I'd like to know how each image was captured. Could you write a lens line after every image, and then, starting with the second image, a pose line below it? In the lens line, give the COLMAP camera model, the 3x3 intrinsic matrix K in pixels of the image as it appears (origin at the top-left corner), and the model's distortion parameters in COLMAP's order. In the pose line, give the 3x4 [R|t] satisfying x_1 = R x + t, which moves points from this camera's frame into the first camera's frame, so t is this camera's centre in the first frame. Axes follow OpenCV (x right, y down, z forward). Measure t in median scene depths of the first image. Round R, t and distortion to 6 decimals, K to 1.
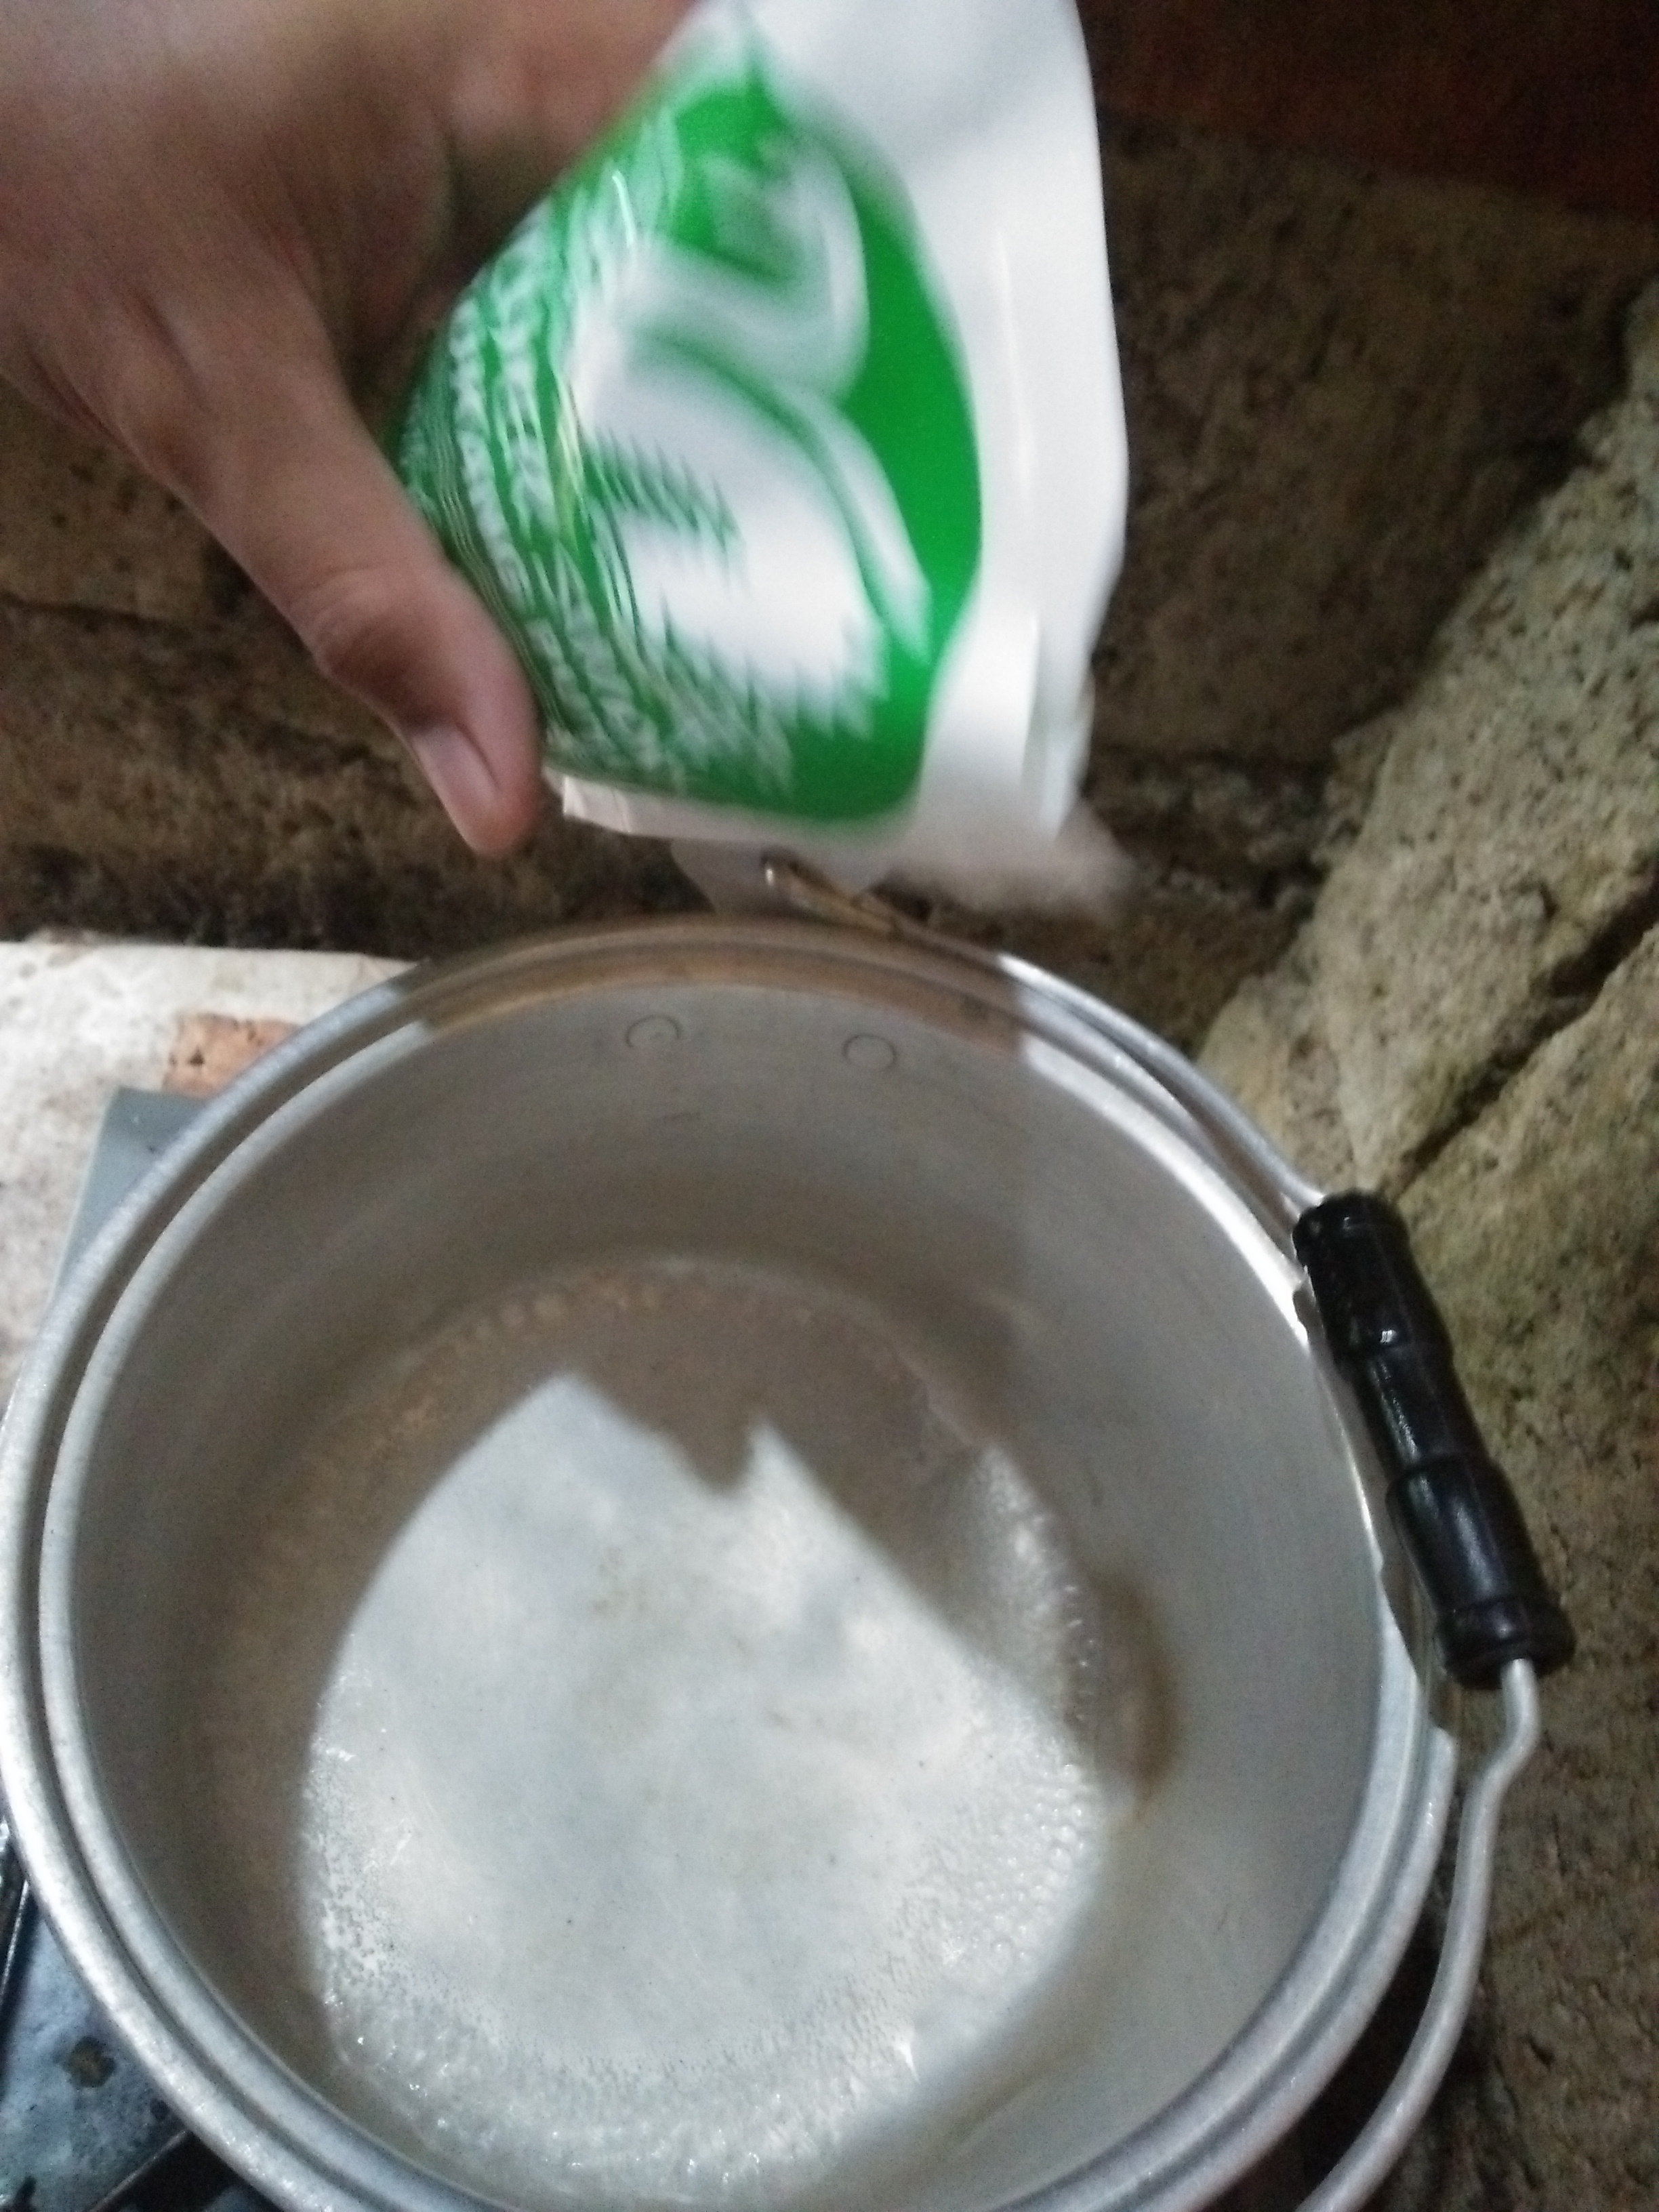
lens RADIAL K [[1751.4, 0, 825.9], [0, 1751.4, 1116.3], [0, 0, 1]] dist [0.125678, -0.180344]
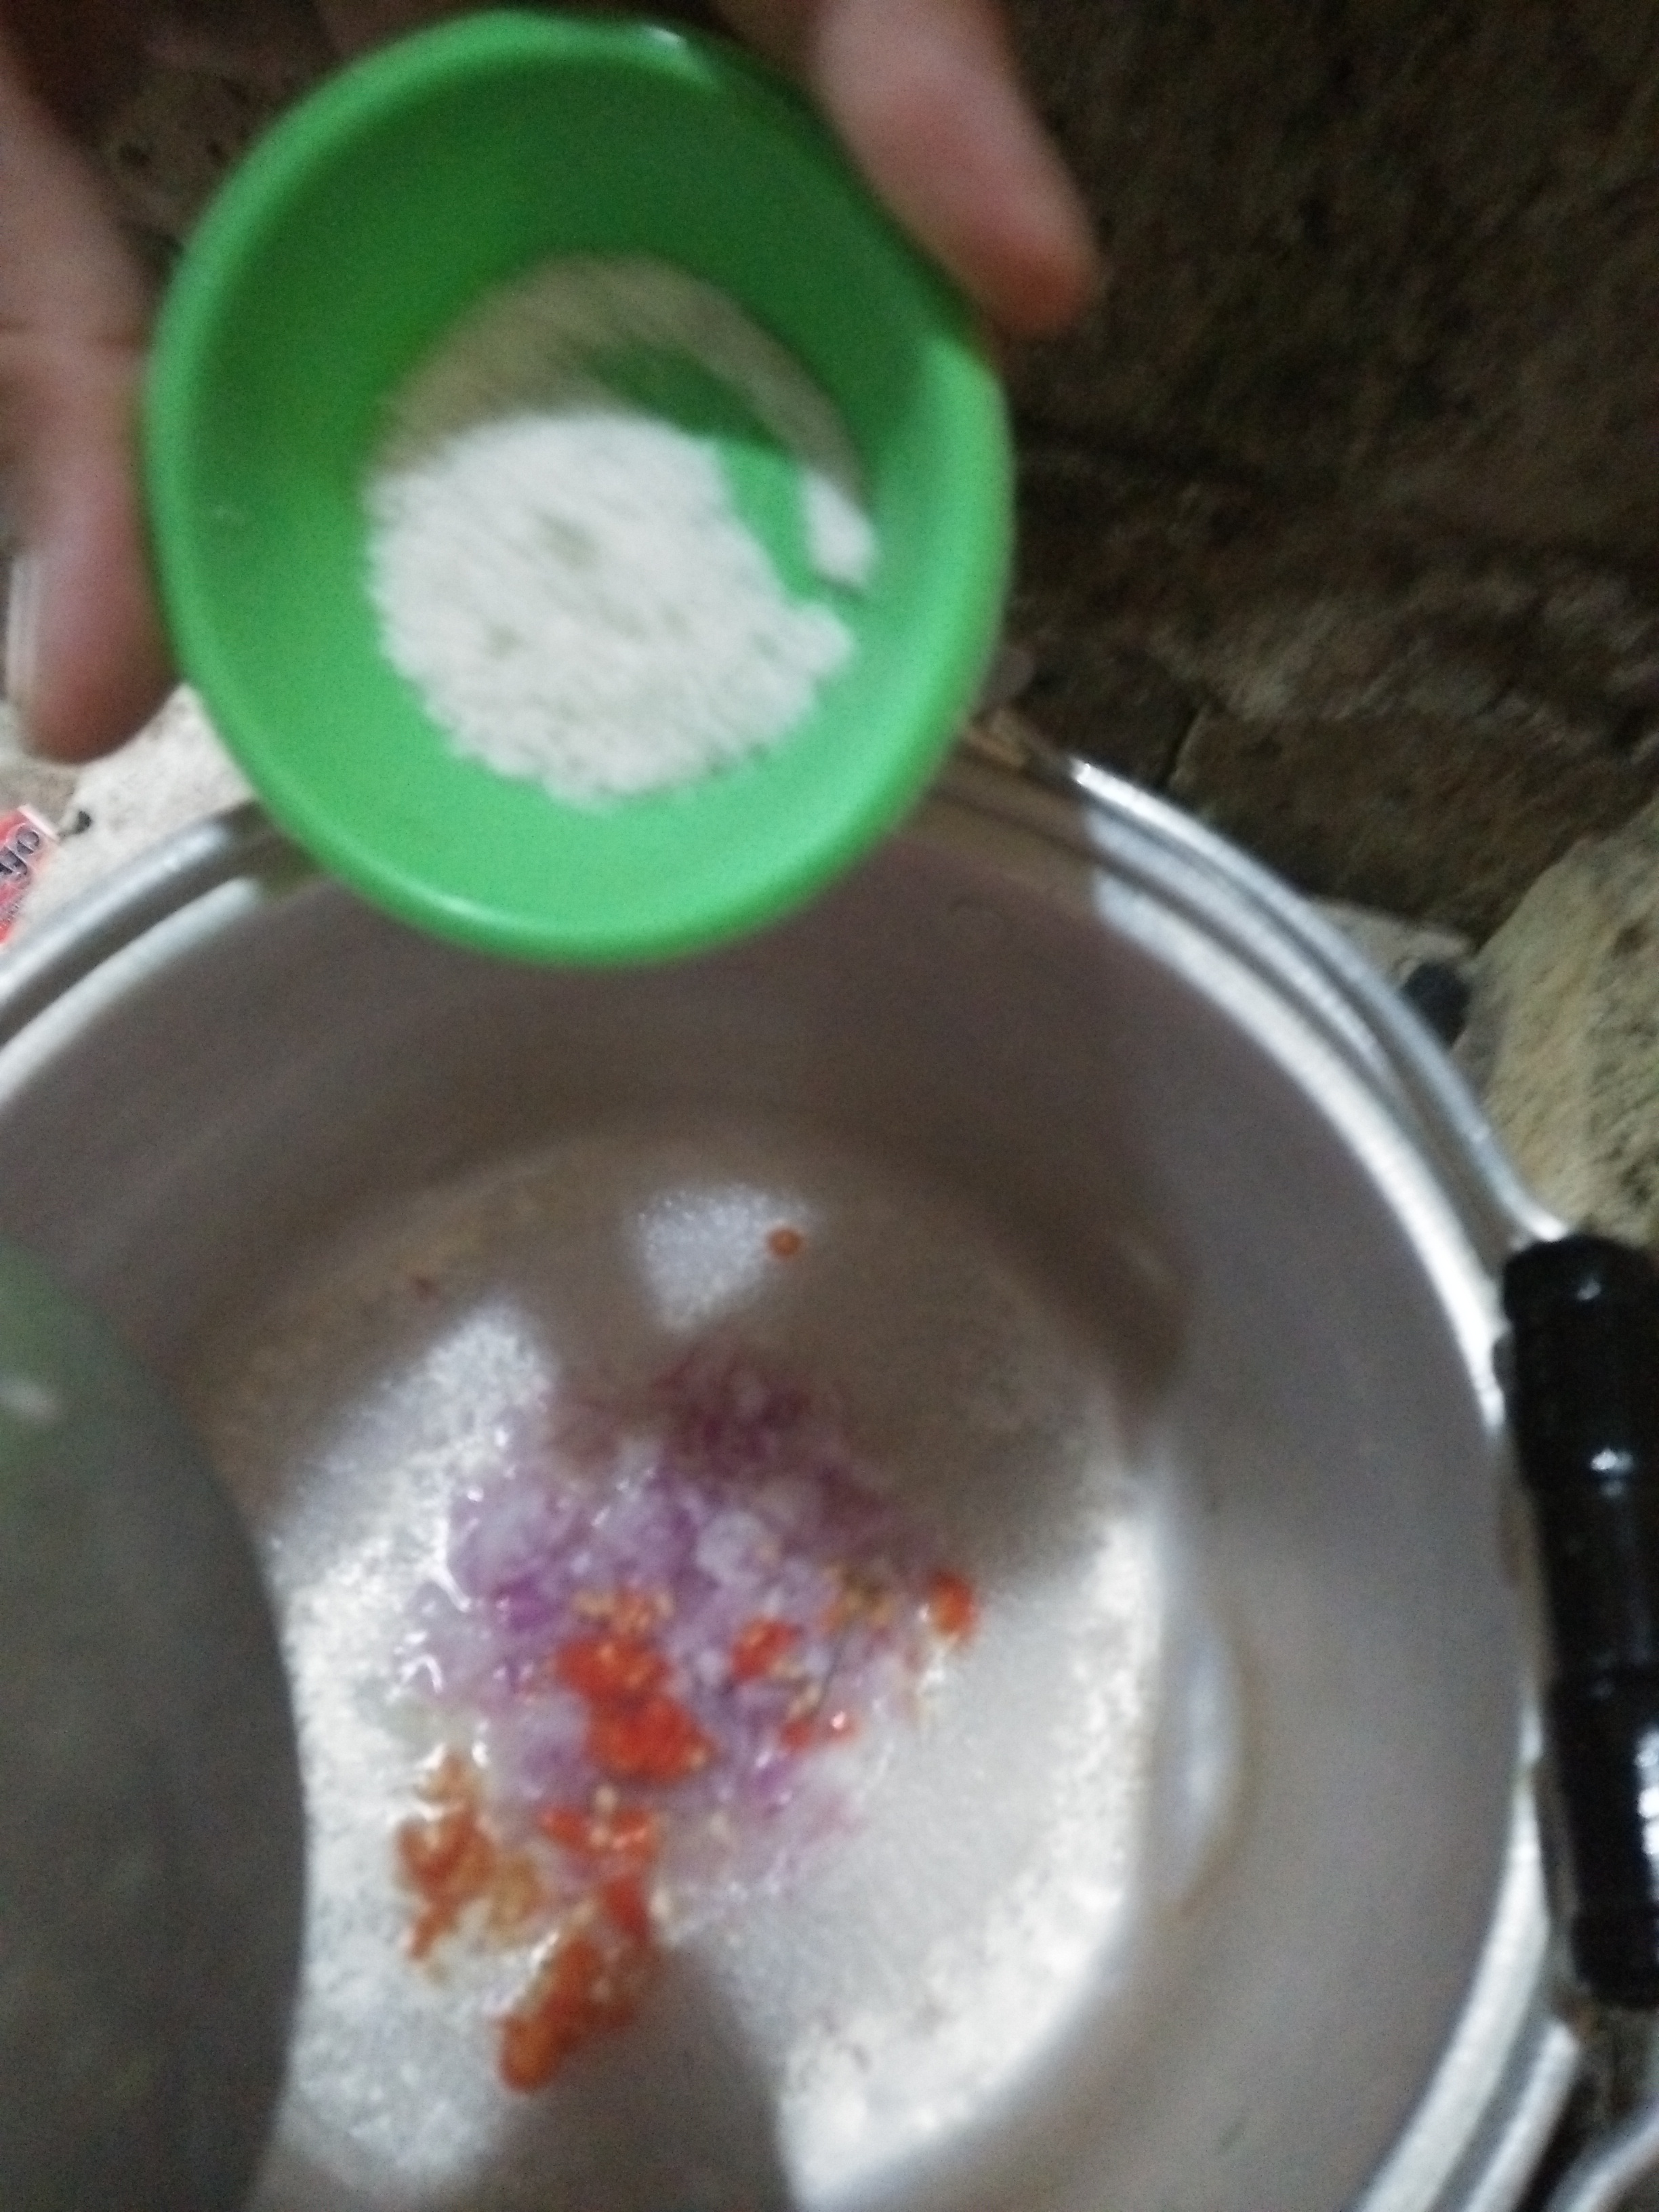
lens RADIAL K [[1751.4, 0, 825.9], [0, 1751.4, 1116.3], [0, 0, 1]] dist [0.125678, -0.180344]
pose [[0.976374, 0.144038, -0.161080, 0.059192], [-0.119867, 0.981258, 0.150877, -0.040666], [0.179793, -0.128004, 0.975341, 0.147403]]
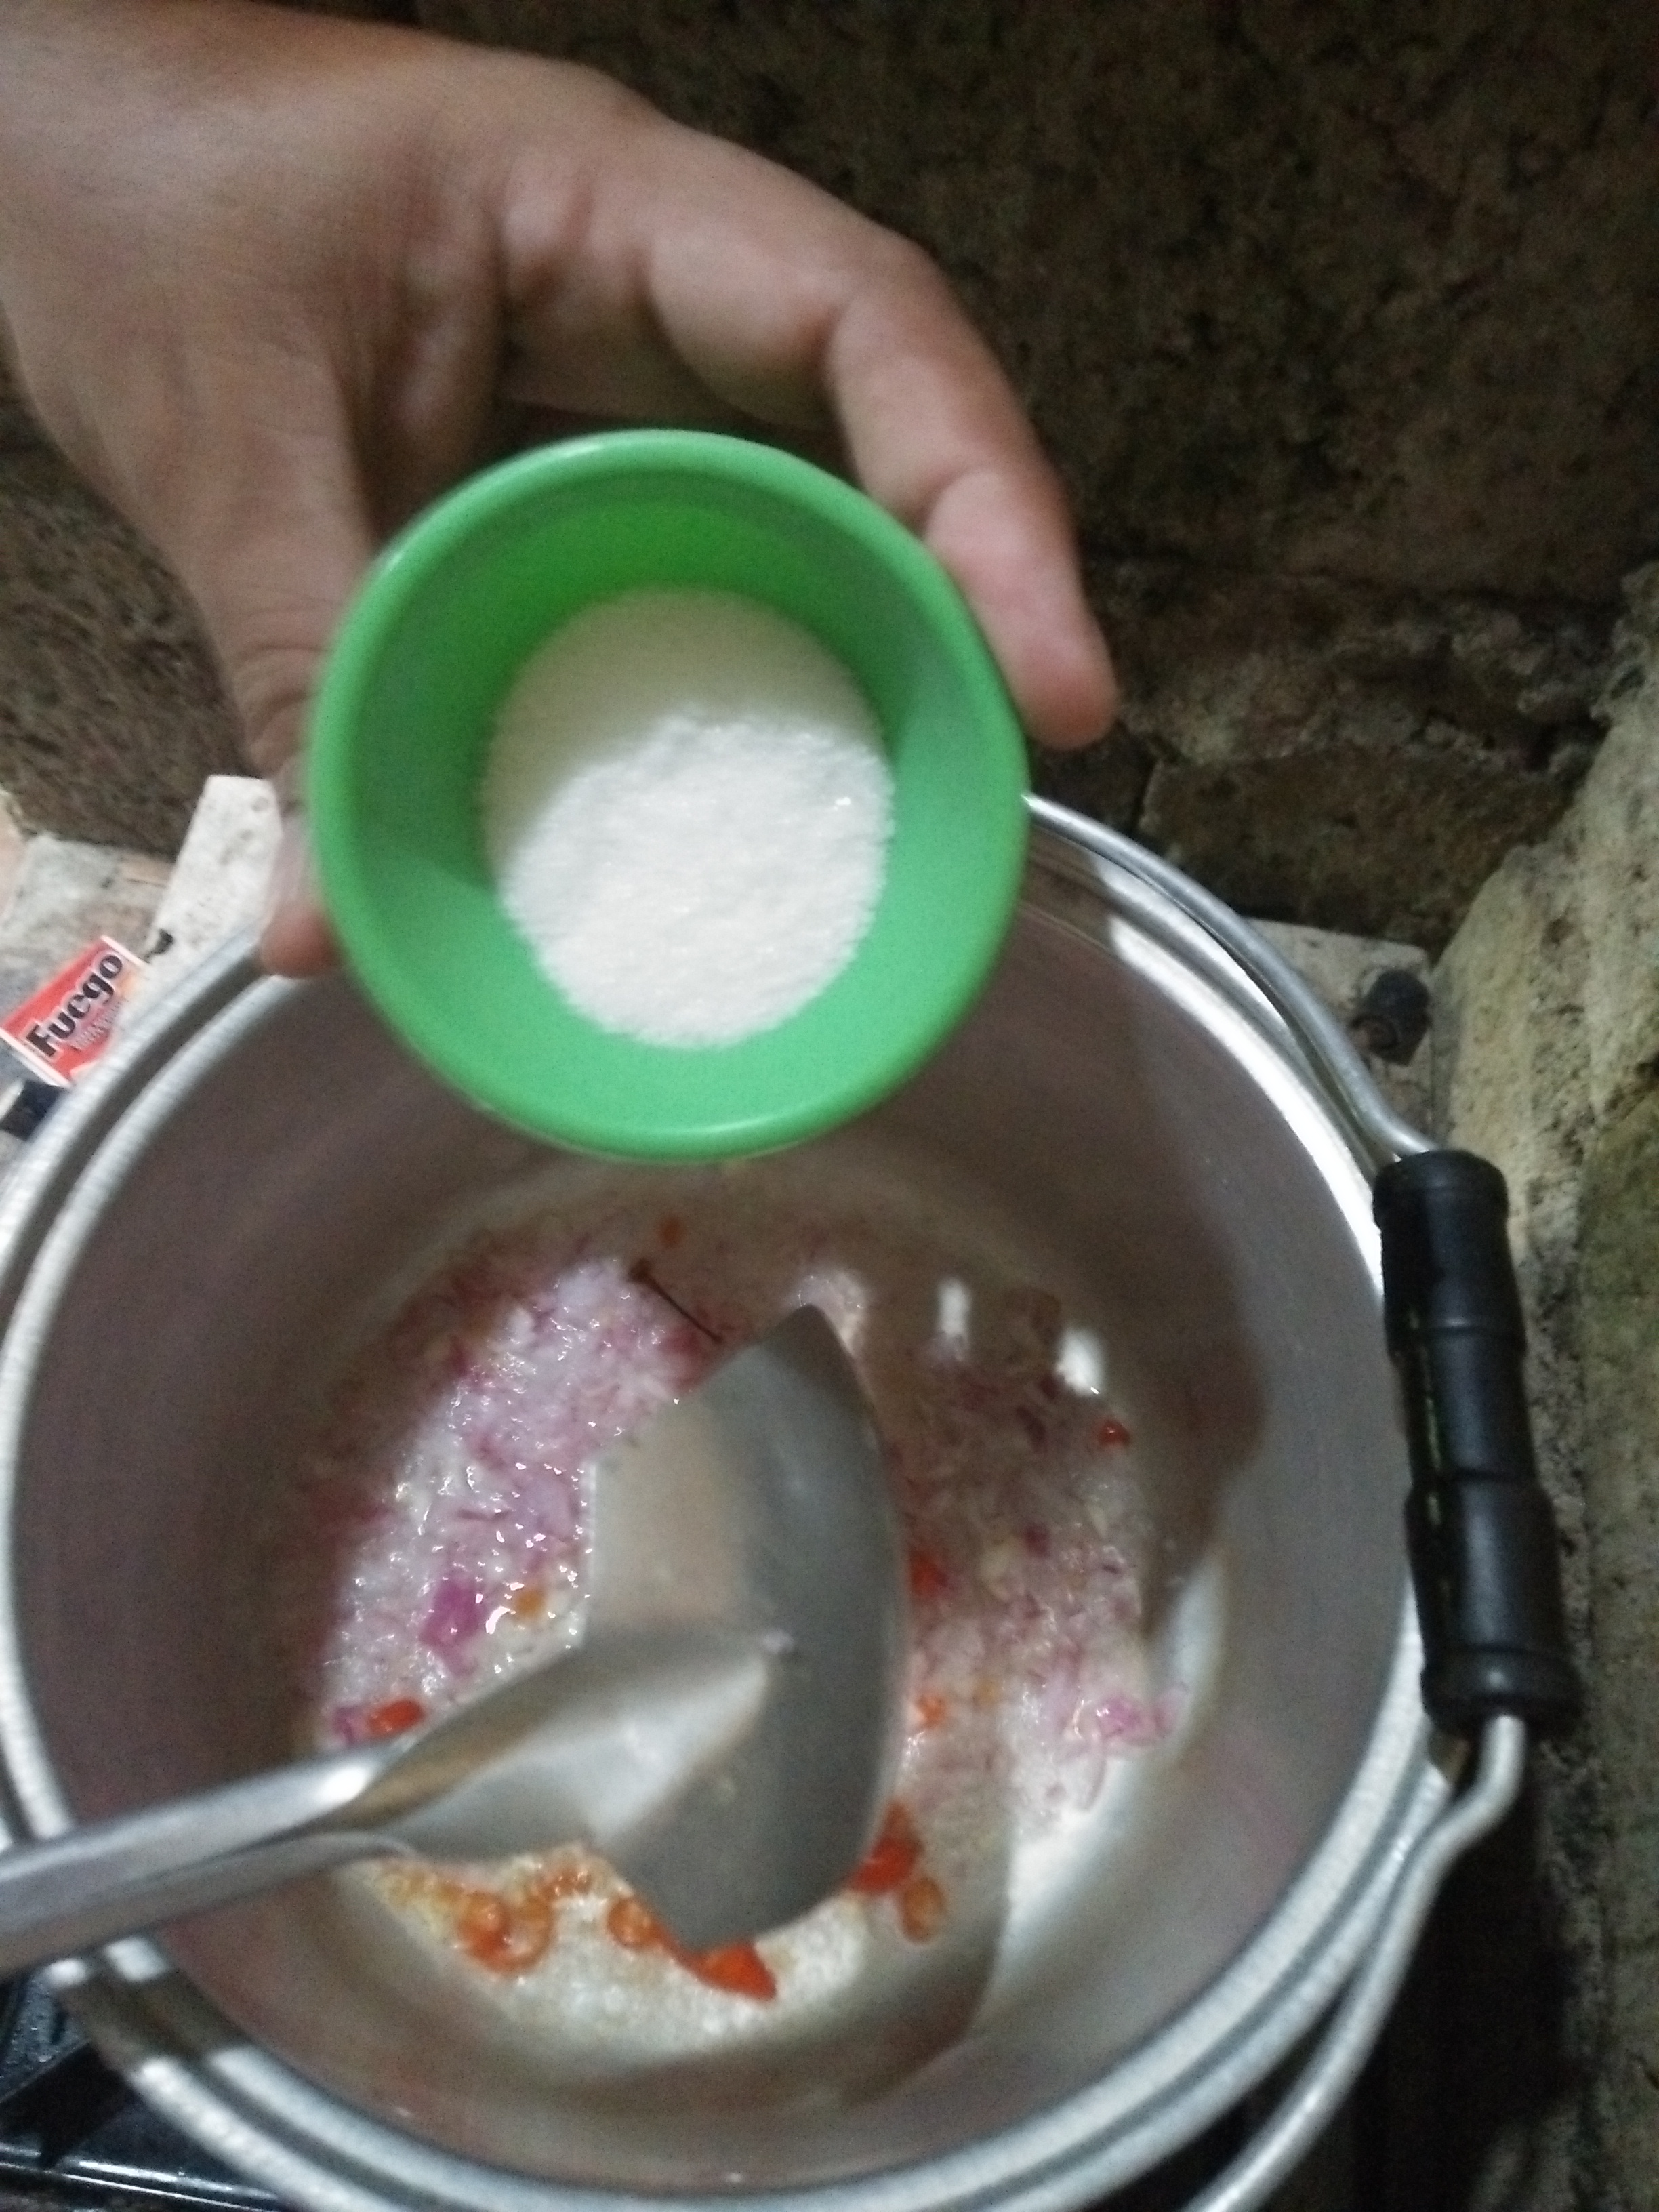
lens RADIAL K [[1758.1, 0, 829.5], [0, 1758.1, 1106.0], [0, 0, 1]] dist [0.128842, -0.183824]
pose [[0.979410, 0.060746, -0.192525, 0.095736], [-0.042700, 0.994413, 0.096536, -0.024299], [0.197313, -0.086327, 0.976532, 0.051330]]
